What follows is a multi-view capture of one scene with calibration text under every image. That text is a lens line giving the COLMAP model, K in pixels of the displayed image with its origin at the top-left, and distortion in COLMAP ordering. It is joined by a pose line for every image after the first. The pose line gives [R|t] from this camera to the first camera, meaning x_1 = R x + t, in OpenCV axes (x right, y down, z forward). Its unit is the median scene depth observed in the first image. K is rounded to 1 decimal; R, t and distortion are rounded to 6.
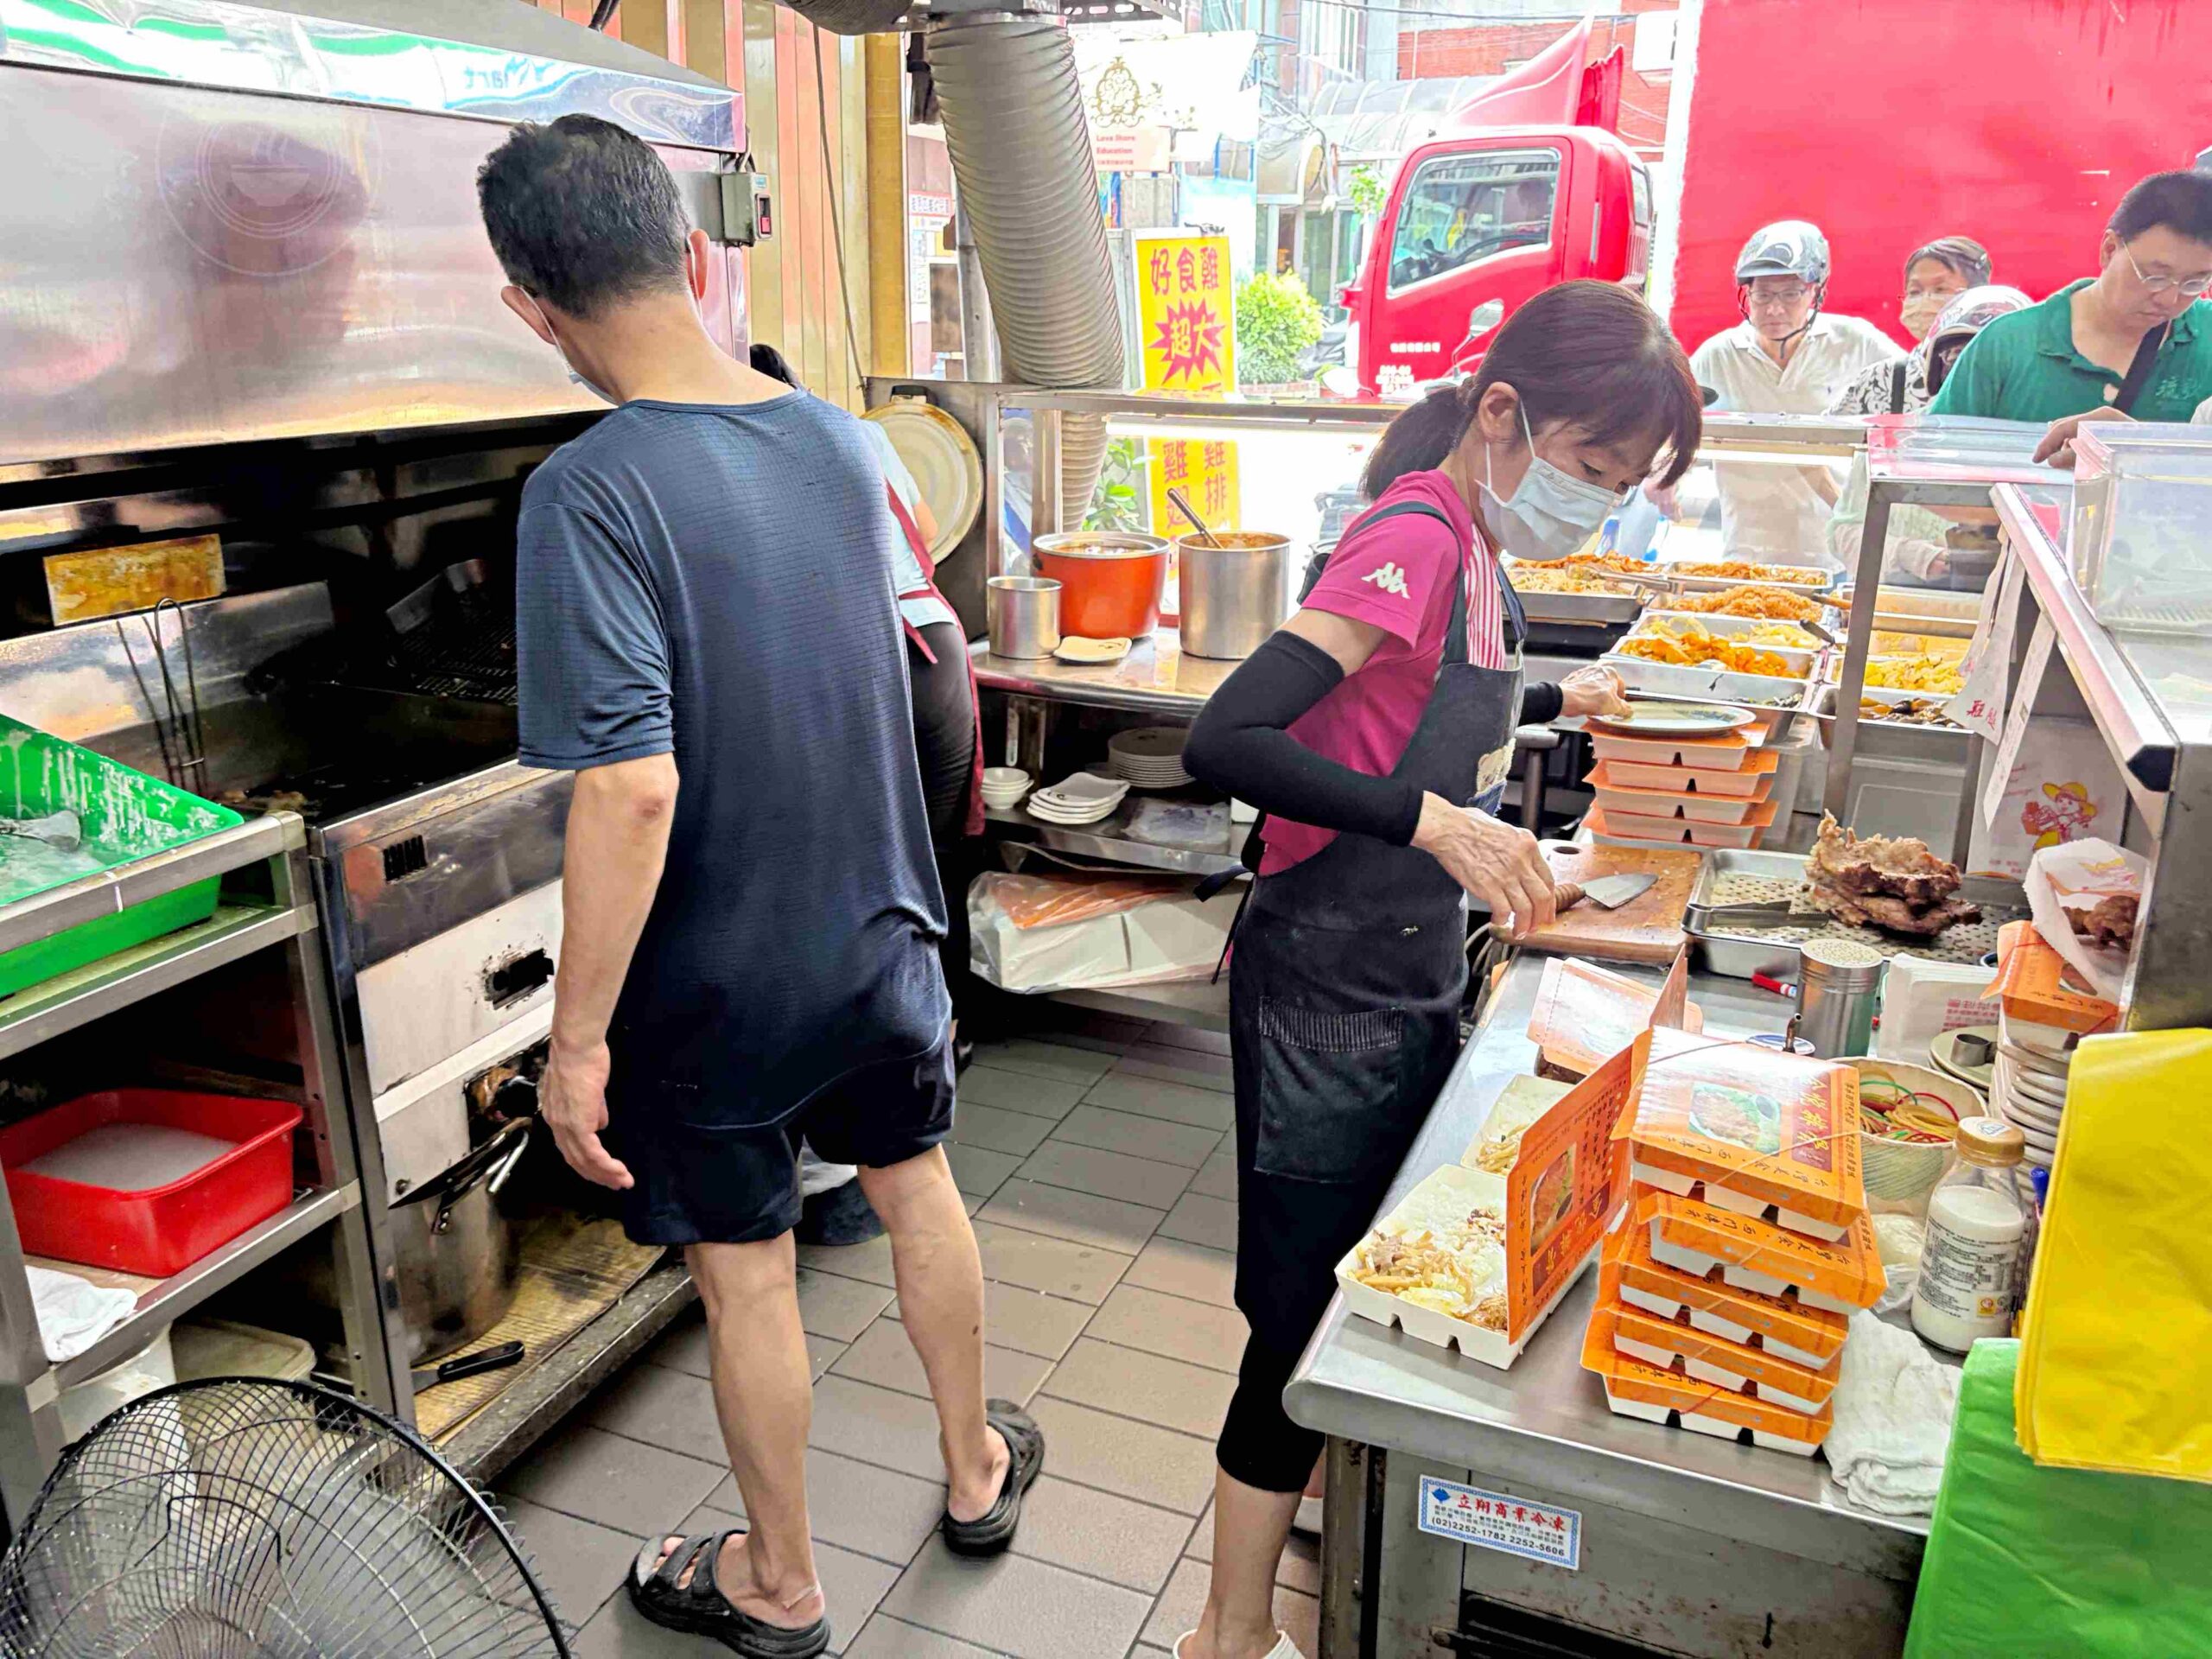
lens RADIAL K [[1695.6, 0, 1111.4], [0, 1695.6, 832.6], [0, 0, 1]] dist [0.029196, -0.040382]
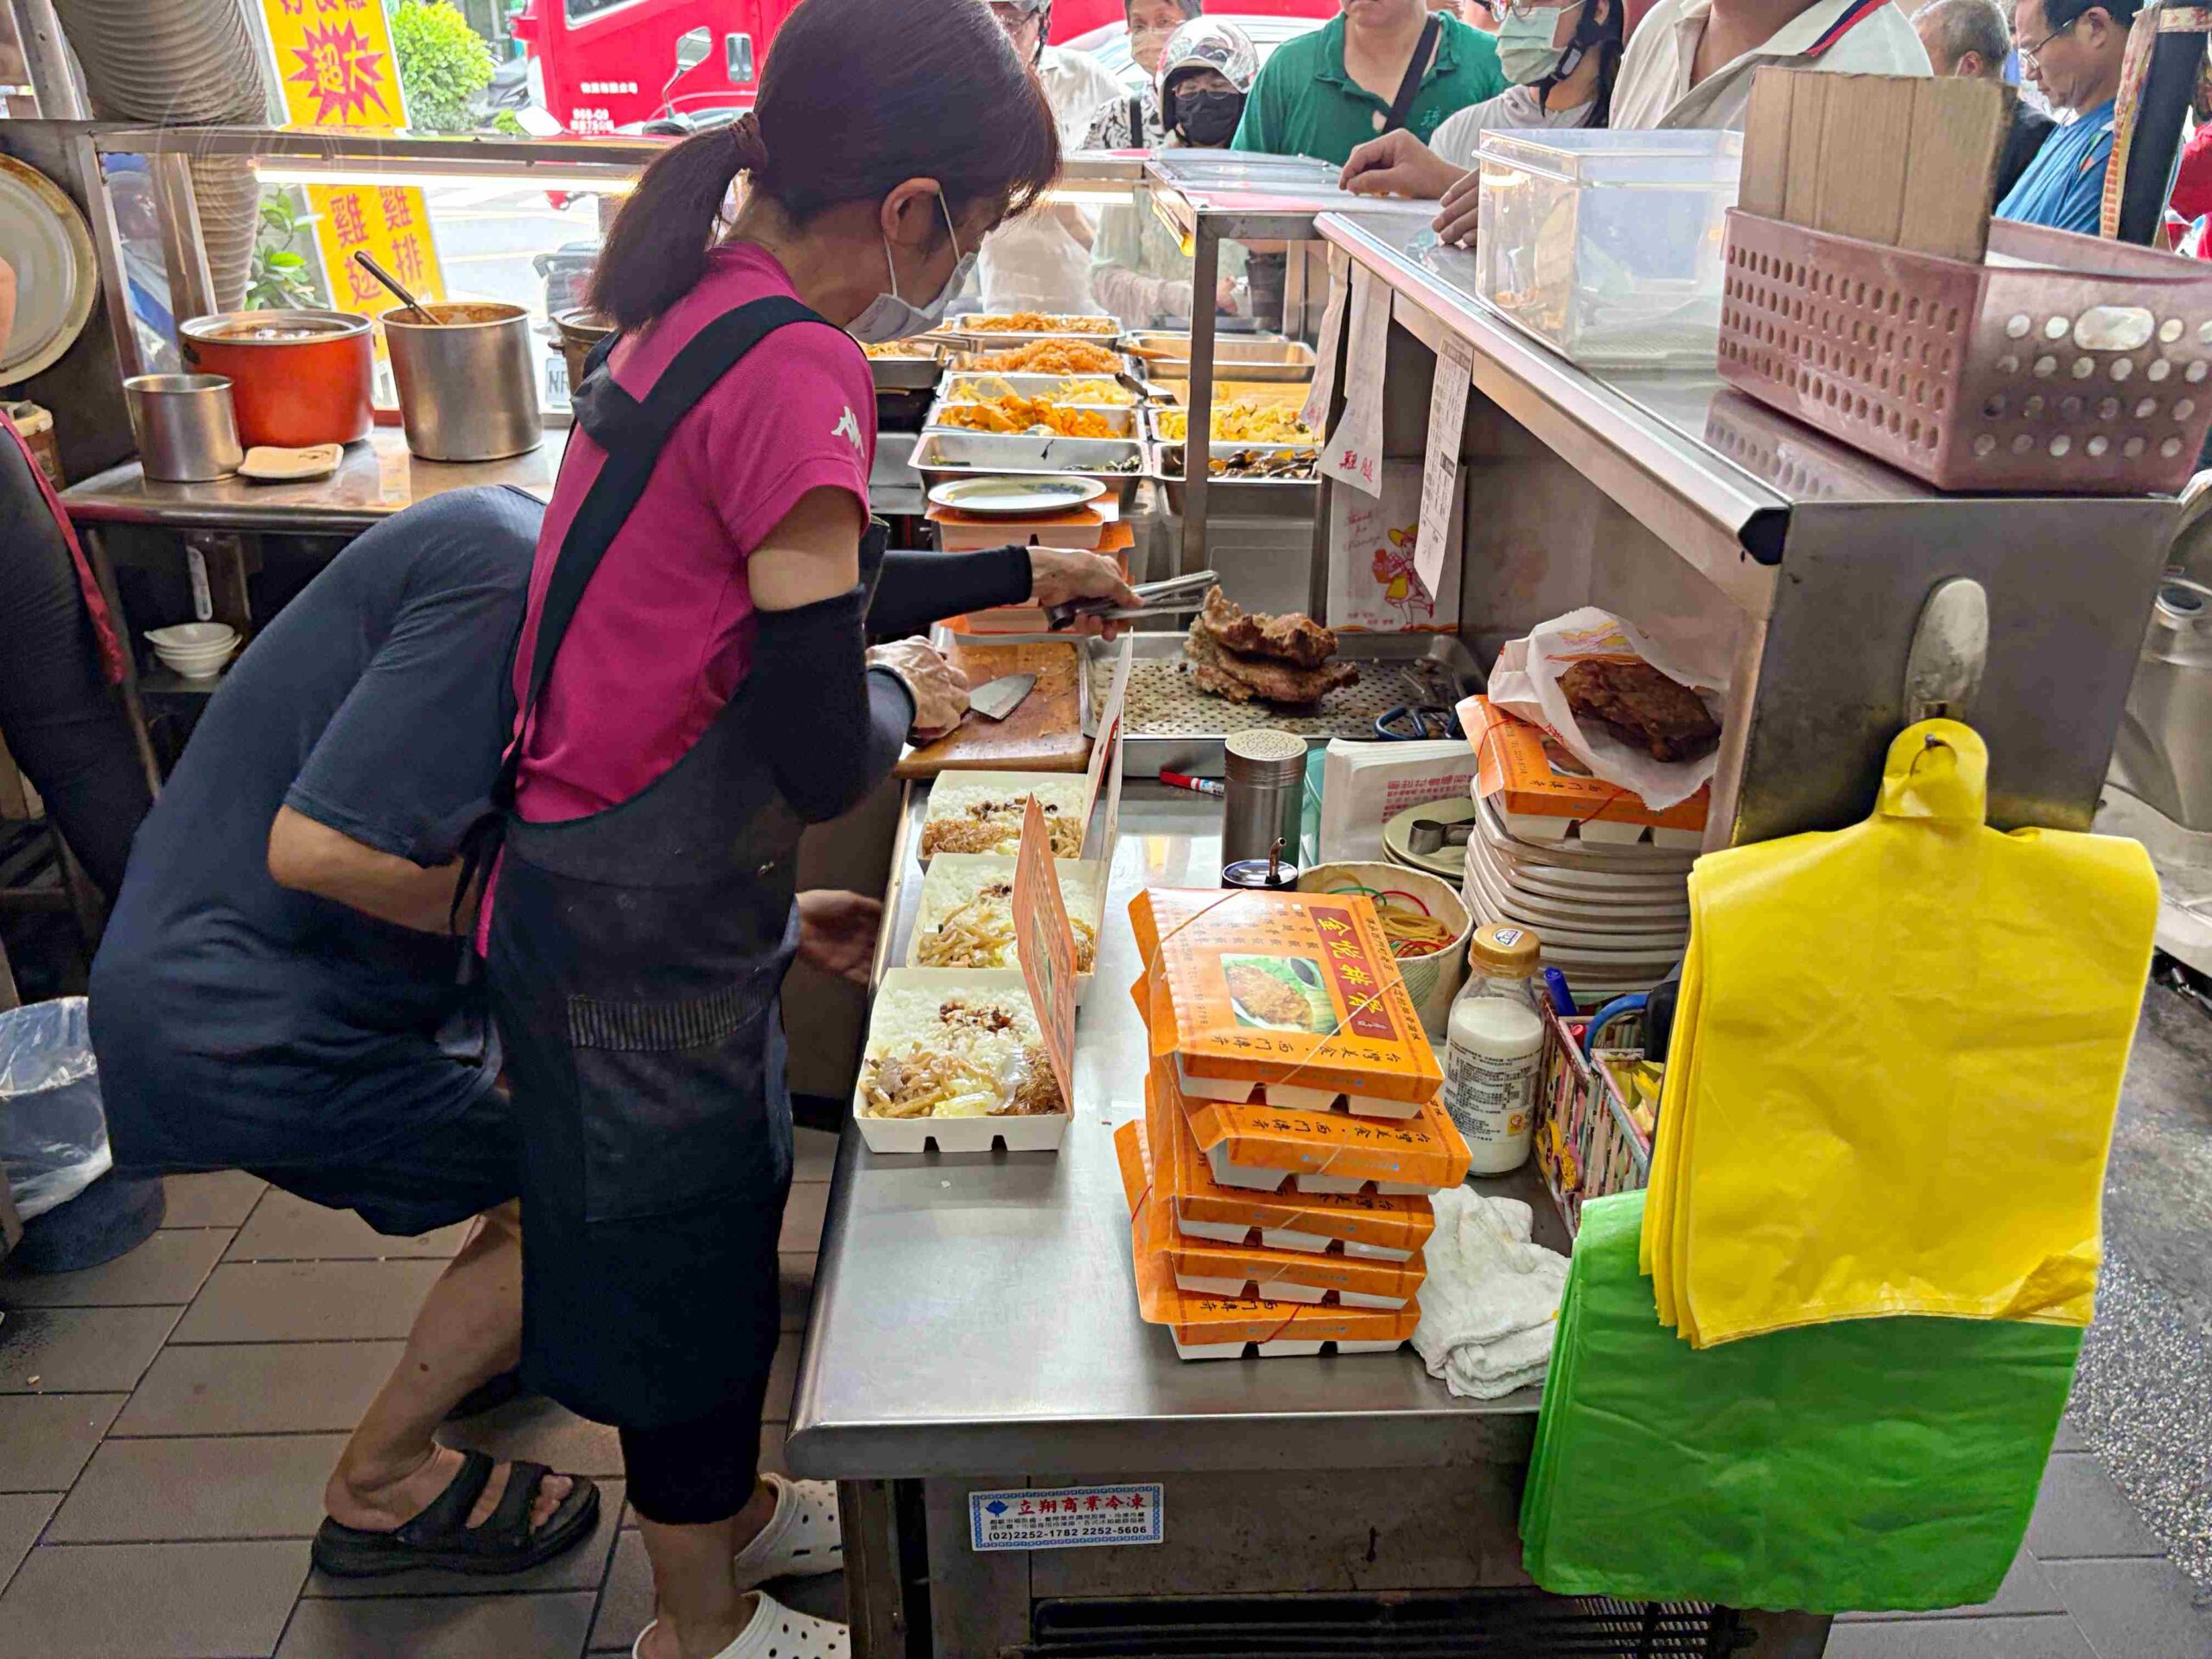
lens RADIAL K [[1695.6, 0, 1124.6], [0, 1695.6, 830.5], [0, 0, 1]] dist [0.029196, -0.040382]
pose [[0.901287, -0.169837, 0.398543, -0.010694], [0.116789, 0.981145, 0.153998, -0.024759], [-0.417183, -0.092251, 0.904128, 0.145326]]
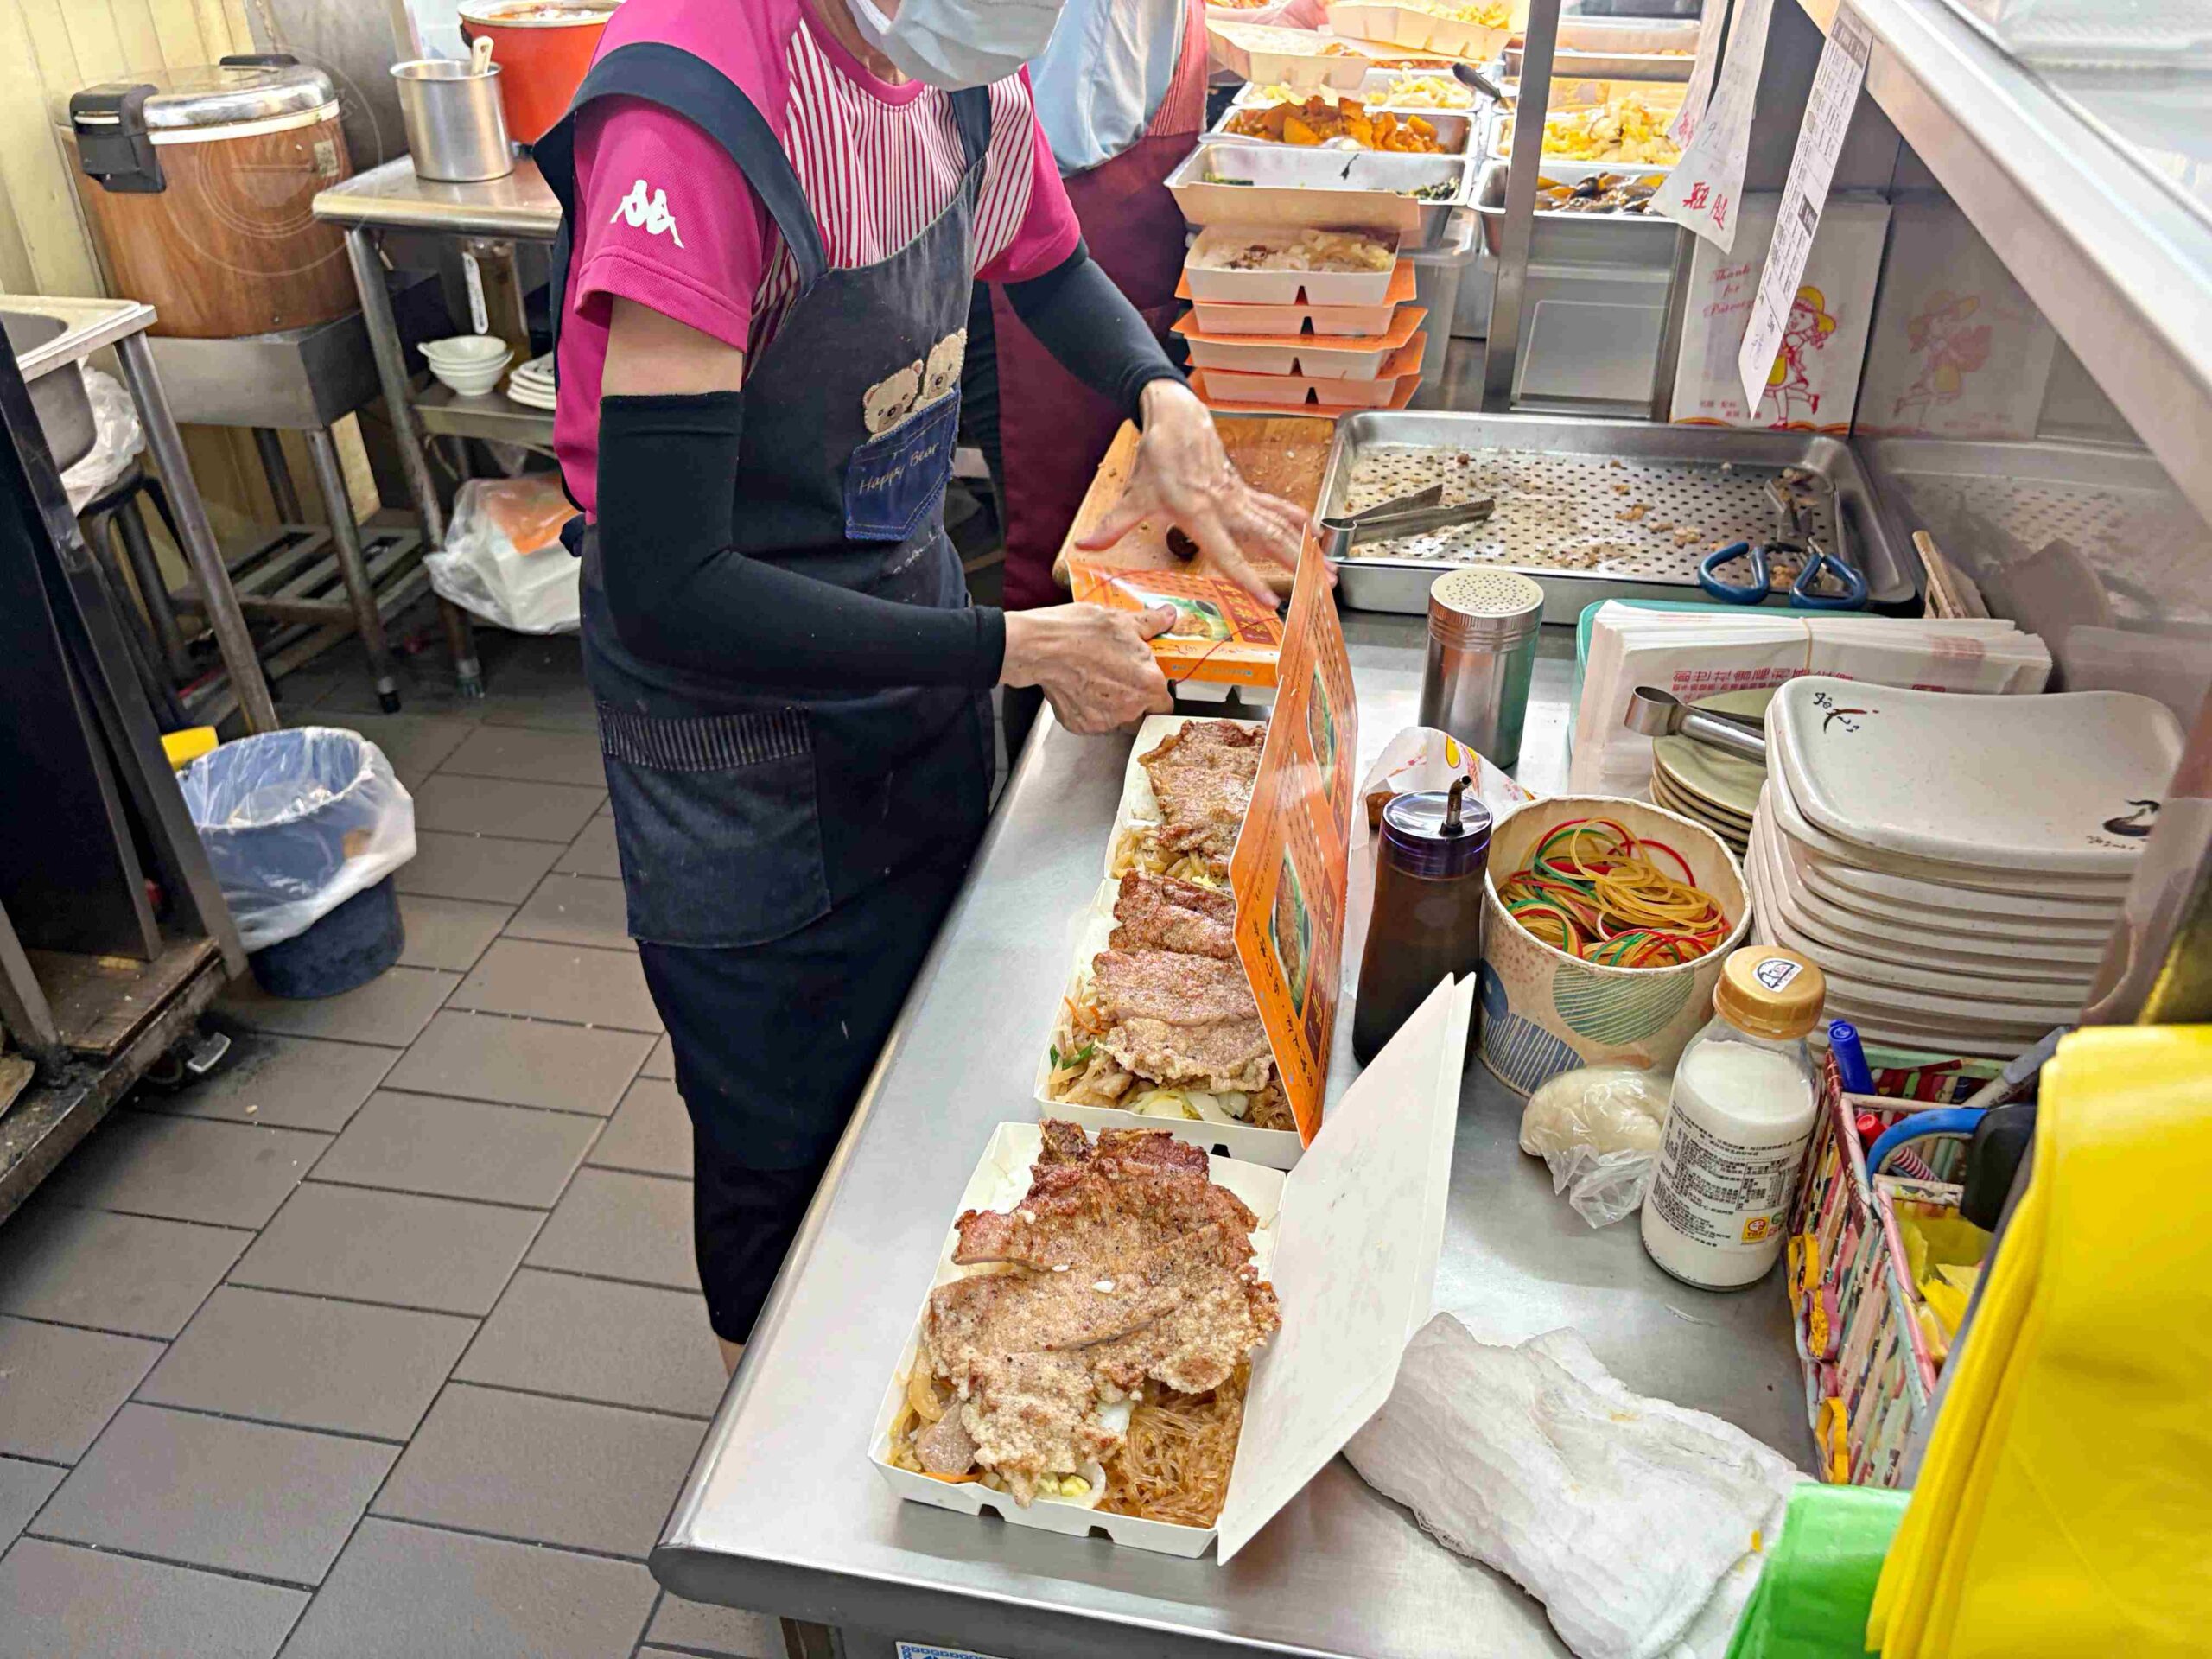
lens RADIAL K [[1695.6, 0, 1112.5], [0, 1695.6, 849.8], [0, 0, 1]] dist [0.029196, -0.040382]
pose [[0.978152, -0.131511, 0.161010, 0.105208], [0.079448, 0.952169, 0.295063, -0.035151], [-0.192113, -0.275825, 0.941814, 0.263205]]
